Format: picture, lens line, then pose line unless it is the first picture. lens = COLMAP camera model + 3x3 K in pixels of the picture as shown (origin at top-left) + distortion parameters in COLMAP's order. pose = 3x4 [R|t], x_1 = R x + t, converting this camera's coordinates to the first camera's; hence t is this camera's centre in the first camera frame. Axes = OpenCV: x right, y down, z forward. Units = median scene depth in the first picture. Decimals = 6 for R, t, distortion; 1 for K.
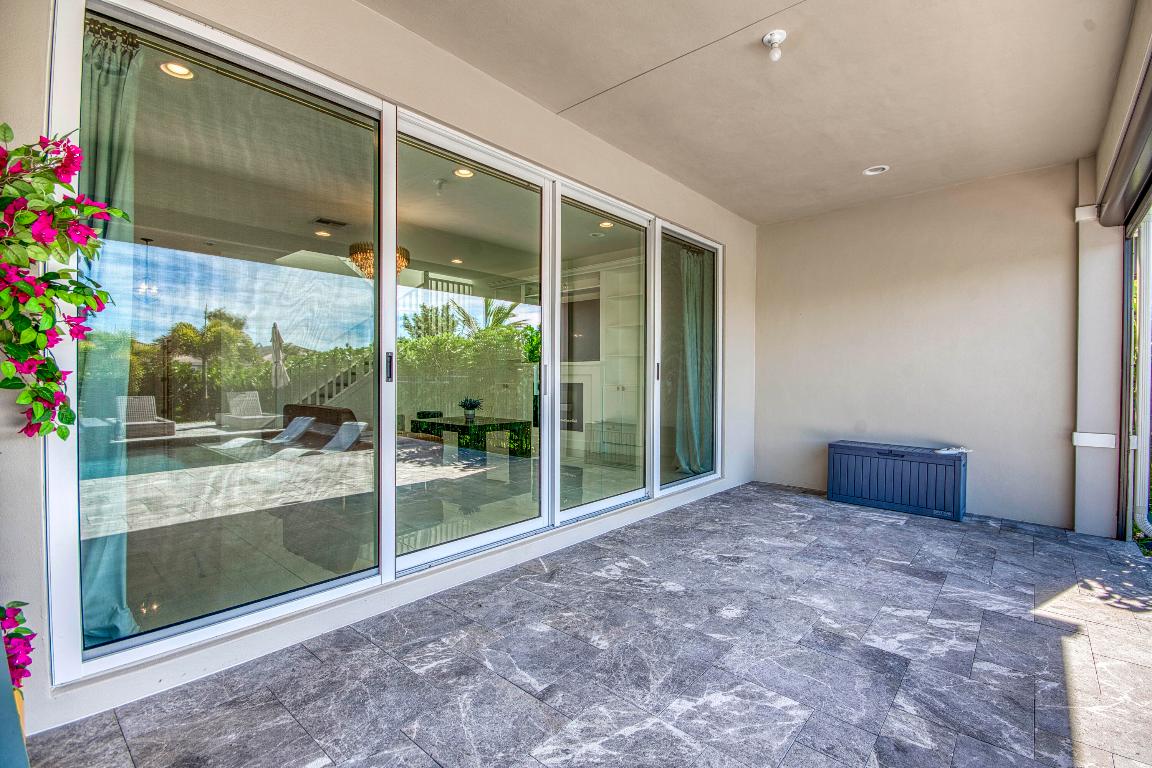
lens RADIAL K [[502.5, 0, 589.1], [0, 502.5, 385.9], [0, 0, 1]] dist [0.001658, -0.006417]
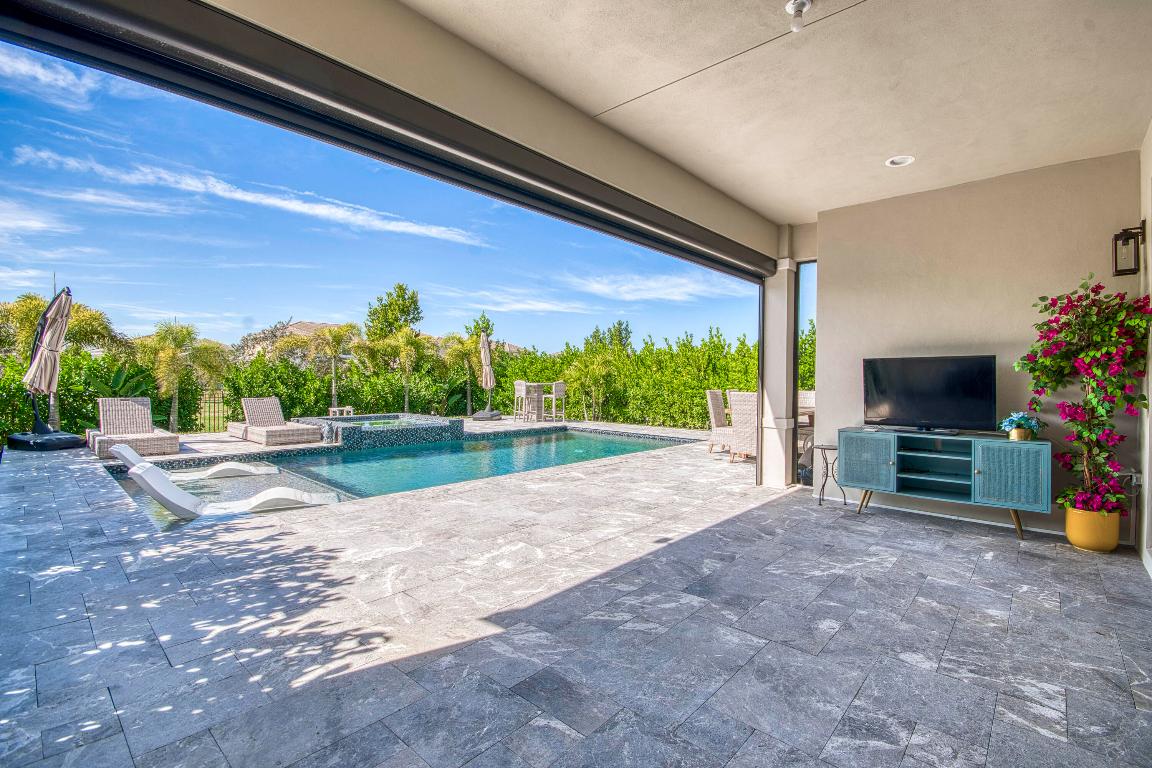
lens RADIAL K [[513.7, 0, 599.5], [0, 513.7, 382.5], [0, 0, 1]] dist [-0.000238, -0.001402]
pose [[-0.999782, -0.019673, -0.006962, 0.713176], [-0.019868, 0.999380, 0.029053, -0.033941], [0.006386, 0.029185, -0.999554, 1.903370]]
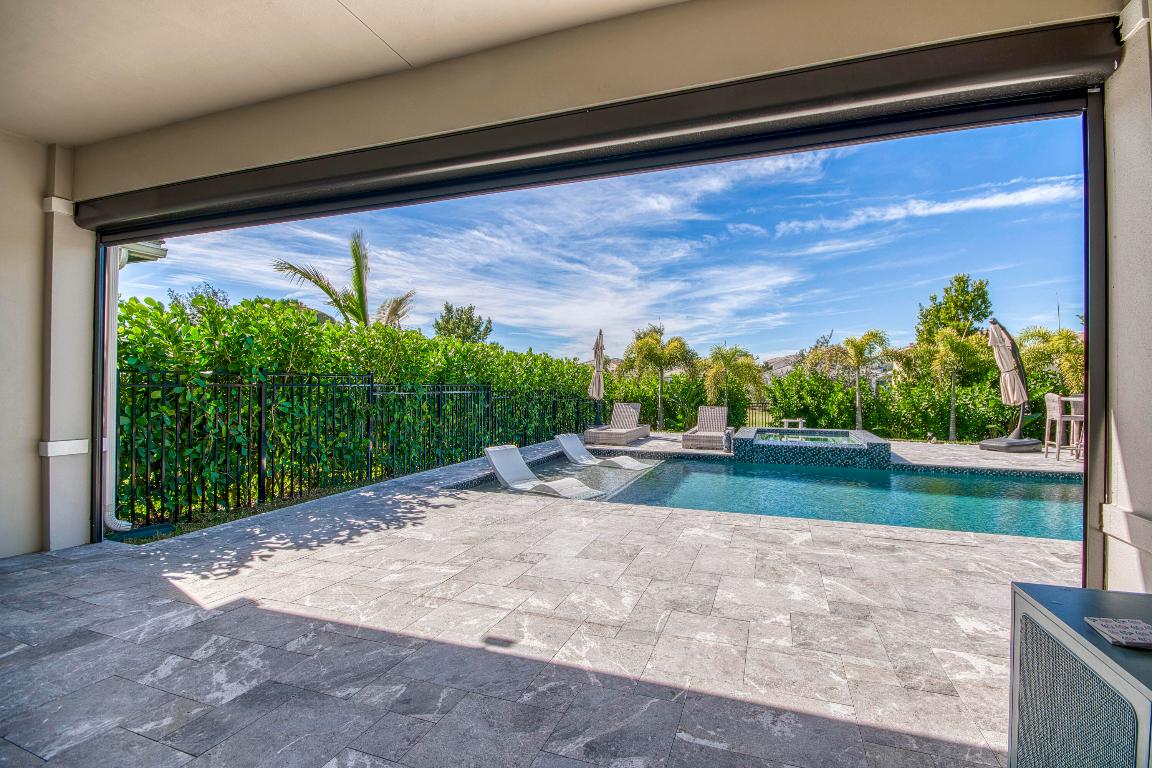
lens RADIAL K [[506.2, 0, 617.6], [0, 506.2, 383.1], [0, 0, 1]] dist [0.004791, -0.011285]
pose [[-0.397618, -0.007091, 0.917524, -0.411008], [0.009651, 0.999882, 0.011910, -0.022668], [-0.917500, 0.013591, -0.397503, 0.619641]]
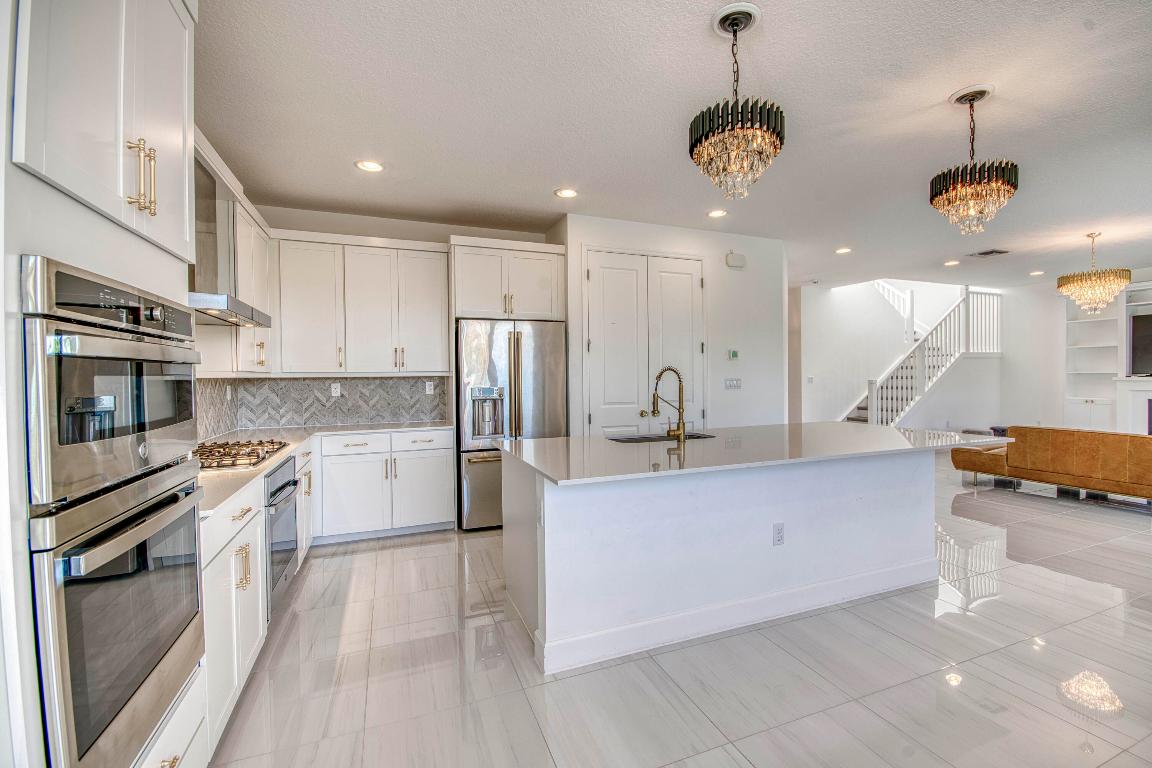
lens RADIAL K [[503.3, 0, 601.9], [0, 503.3, 382.4], [0, 0, 1]] dist [0.003436, -0.010117]
pose [[0.896794, -0.009401, -0.442349, -1.760319], [0.007298, 0.999953, -0.006457, -0.117569], [0.442389, 0.002563, 0.896820, -0.672750]]
